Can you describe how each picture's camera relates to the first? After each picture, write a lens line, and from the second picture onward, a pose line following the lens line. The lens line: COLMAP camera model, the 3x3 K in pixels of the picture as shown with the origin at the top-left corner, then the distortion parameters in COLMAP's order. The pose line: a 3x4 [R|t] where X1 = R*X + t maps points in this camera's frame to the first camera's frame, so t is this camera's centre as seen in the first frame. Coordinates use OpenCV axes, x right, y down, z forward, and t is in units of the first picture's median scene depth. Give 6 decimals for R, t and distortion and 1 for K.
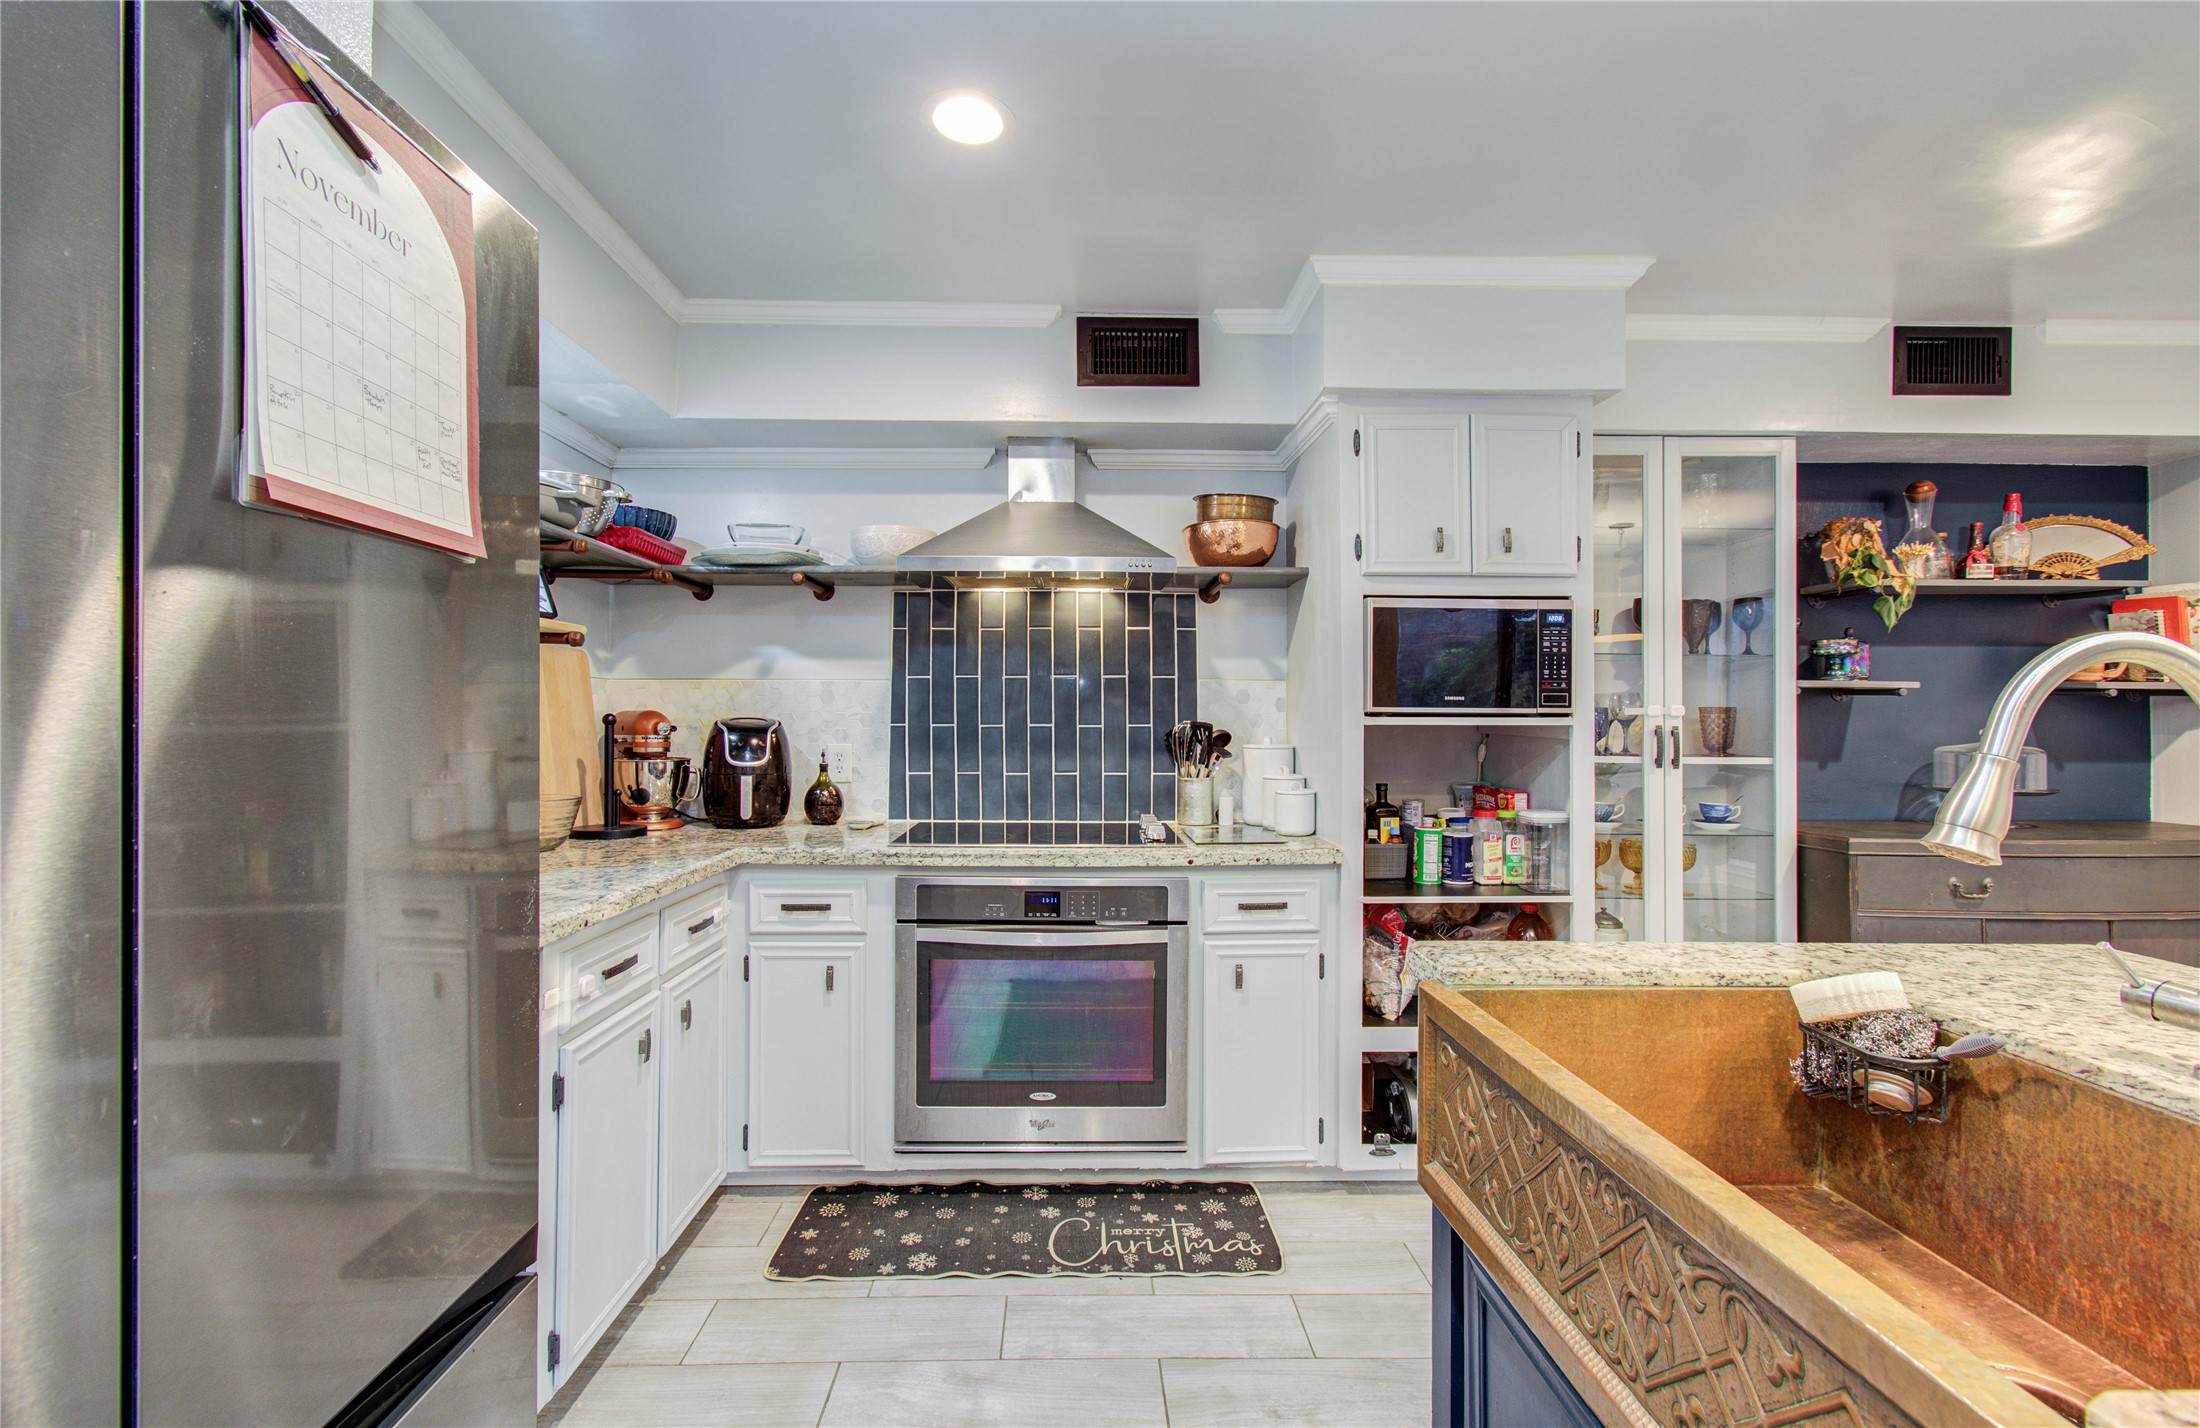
lens RADIAL K [[954.9, 0, 1096.4], [0, 954.9, 719.6], [0, 0, 1]] dist [0.001873, 0.002512]
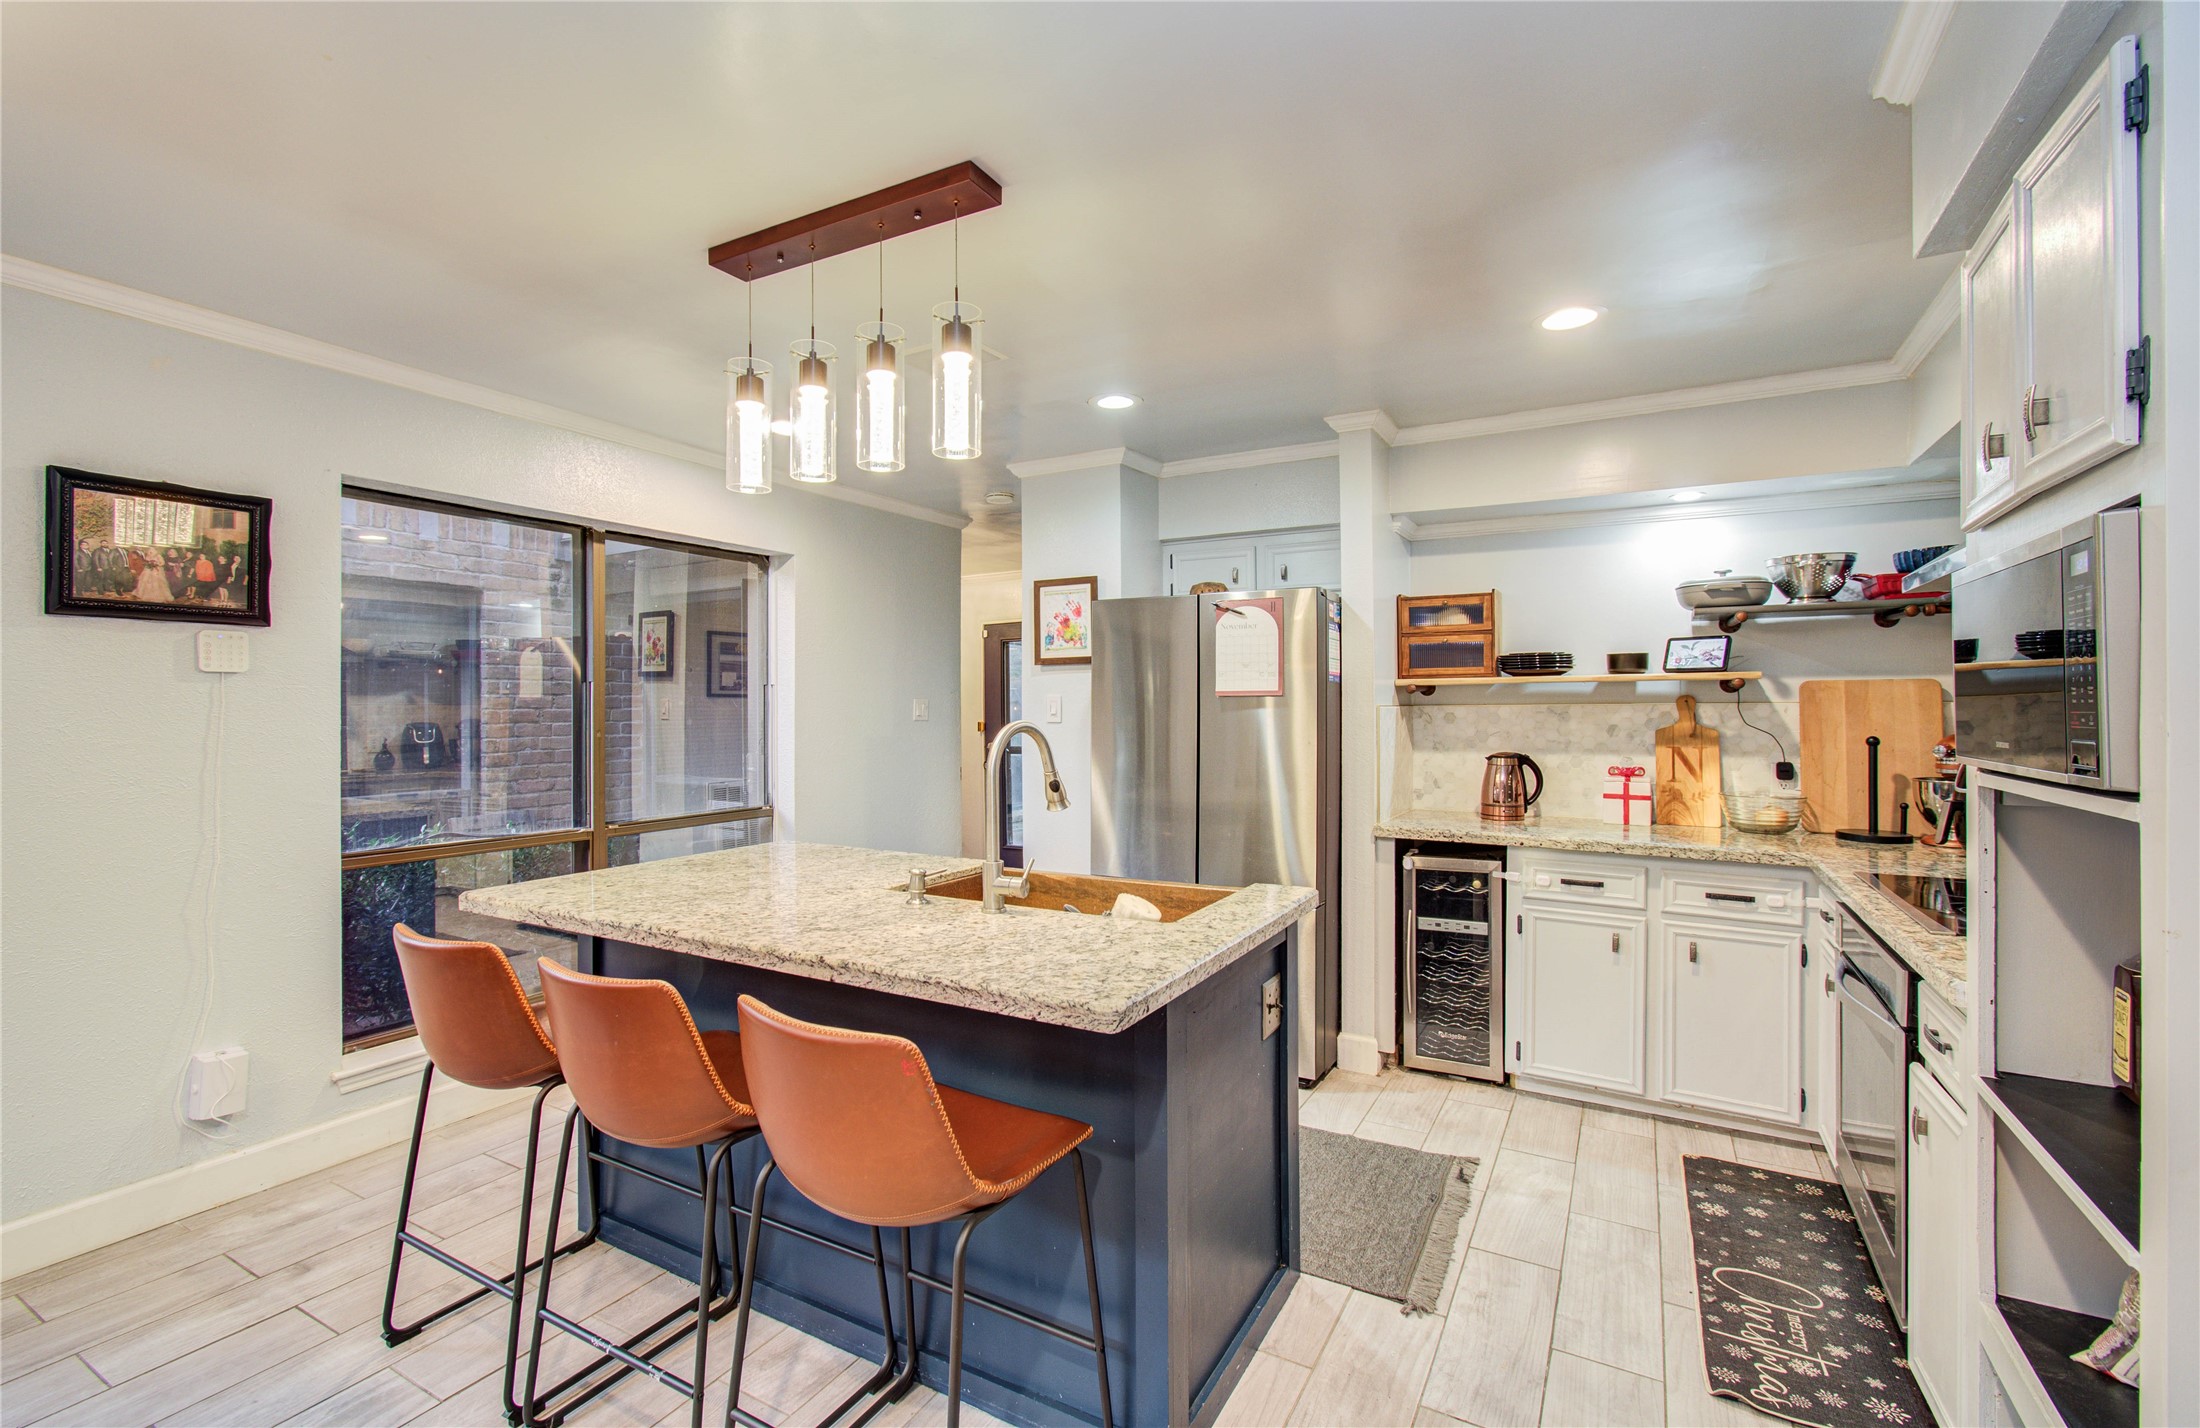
lens RADIAL K [[954.9, 0, 1095.9], [0, 954.9, 705.1], [0, 0, 1]] dist [0.001873, 0.002512]
pose [[-0.519227, -0.008133, -0.854598, 1.046136], [0.003359, 0.999928, -0.011556, -0.036981], [0.854630, -0.008871, -0.519162, 0.826397]]
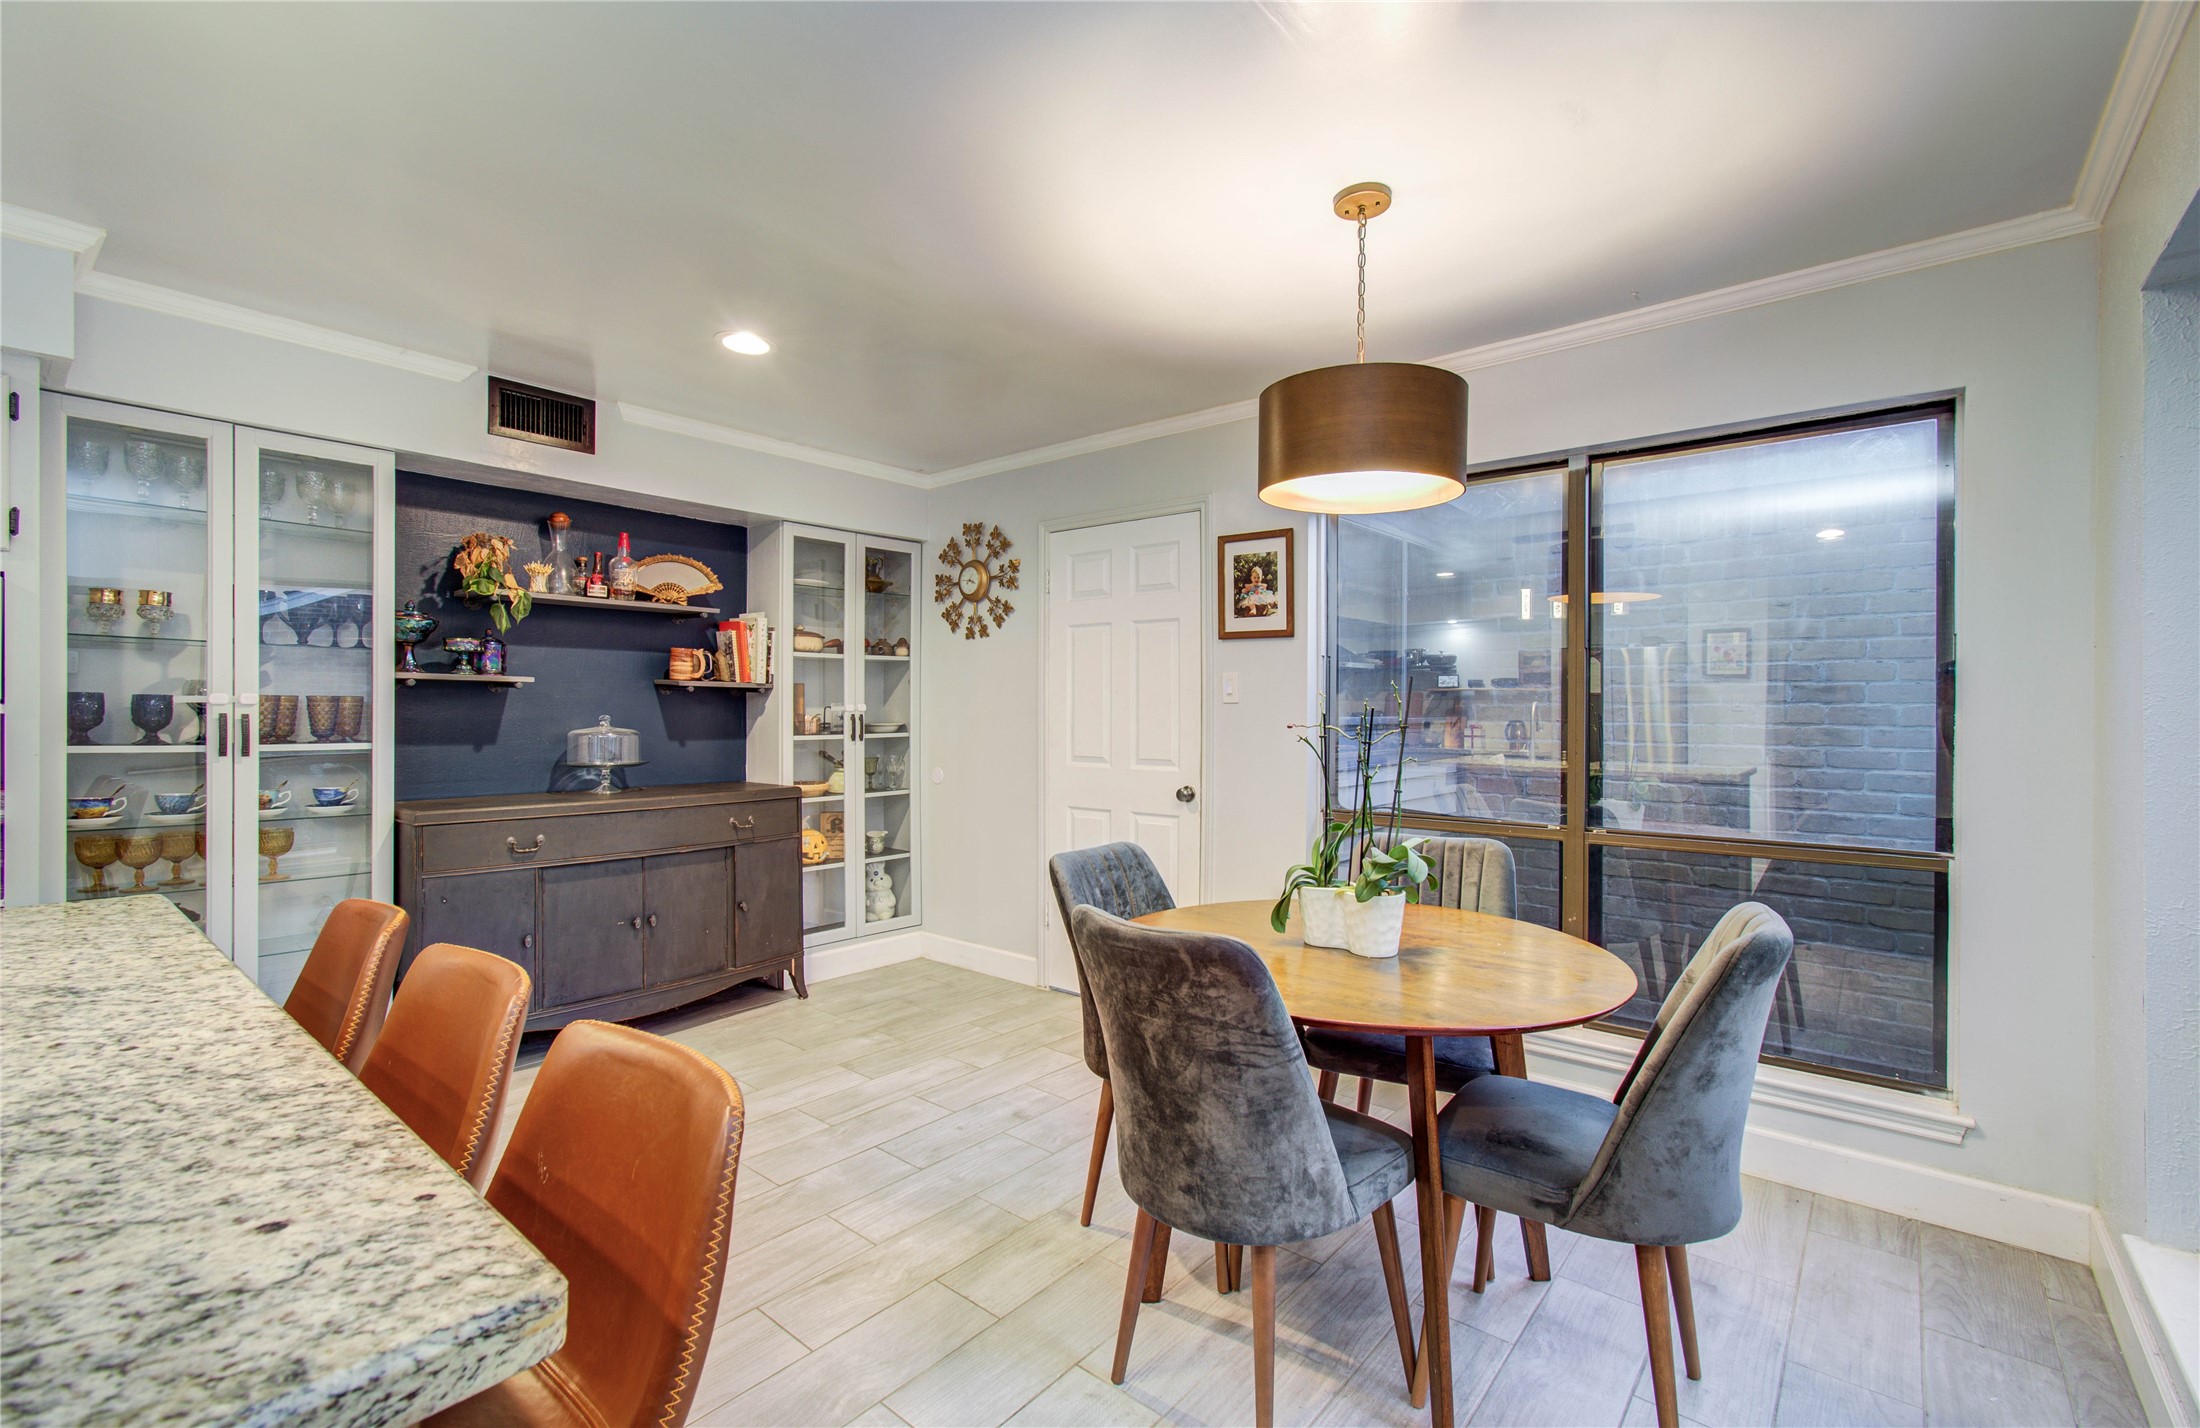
lens RADIAL K [[954.9, 0, 1092.1], [0, 954.9, 720.6], [0, 0, 1]] dist [0.001873, 0.002512]
pose [[0.666900, -0.007170, 0.745112, 0.485637], [-0.005741, 0.999875, 0.014759, -0.007526], [-0.745125, -0.014120, 0.666776, -0.372335]]
